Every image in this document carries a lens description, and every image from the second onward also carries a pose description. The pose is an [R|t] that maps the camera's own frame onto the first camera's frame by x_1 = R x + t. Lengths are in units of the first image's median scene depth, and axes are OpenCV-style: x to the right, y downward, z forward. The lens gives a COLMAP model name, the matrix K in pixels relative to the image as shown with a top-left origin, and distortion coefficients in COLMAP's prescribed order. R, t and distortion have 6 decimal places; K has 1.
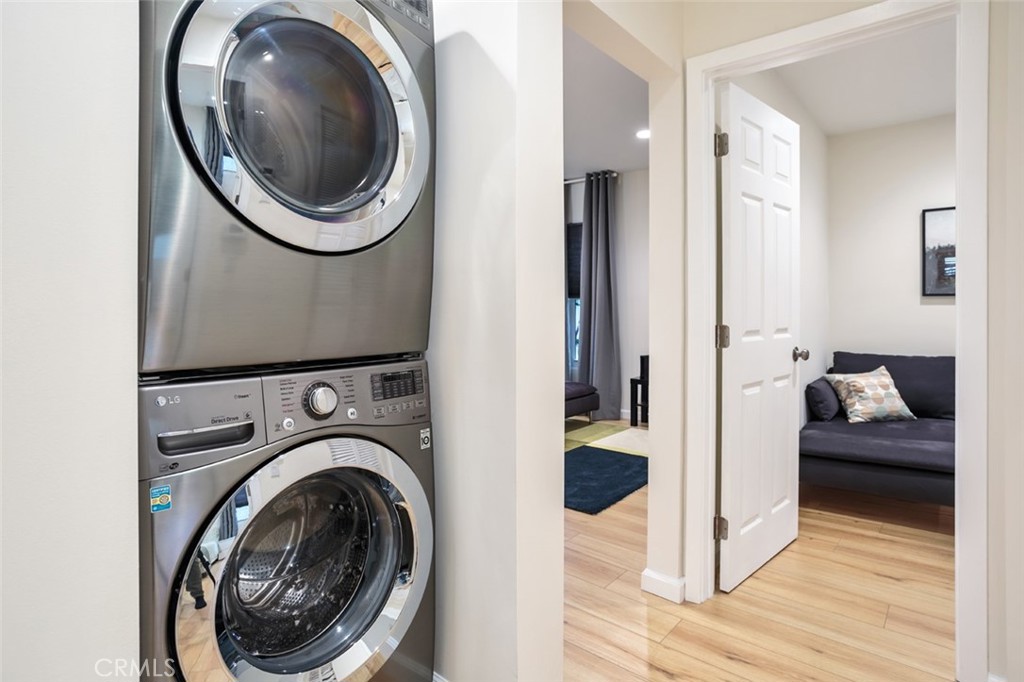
lens RADIAL K [[565.4, 0, 509.1], [0, 565.4, 302.3], [0, 0, 1]] dist [-0.011203, 0.000975]
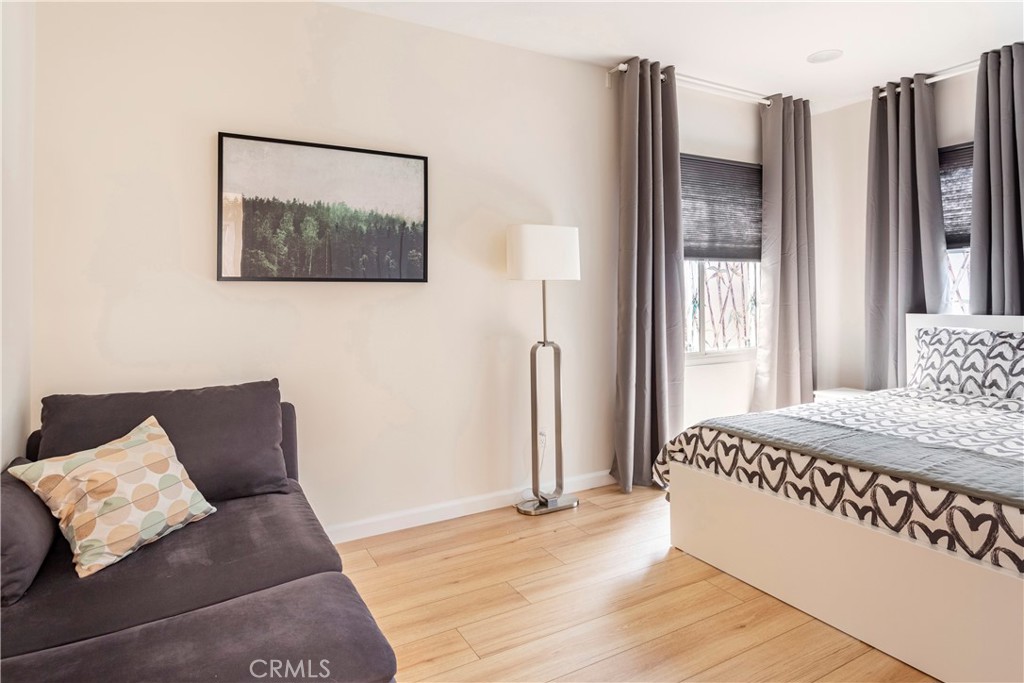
lens RADIAL K [[565.4, 0, 520.1], [0, 565.4, 295.5], [0, 0, 1]] dist [-0.011203, 0.000975]
pose [[0.352892, 0.007672, 0.935632, 0.321228], [-0.001607, 0.999970, -0.007594, 0.008312], [-0.935663, 0.001176, 0.352894, 0.533354]]
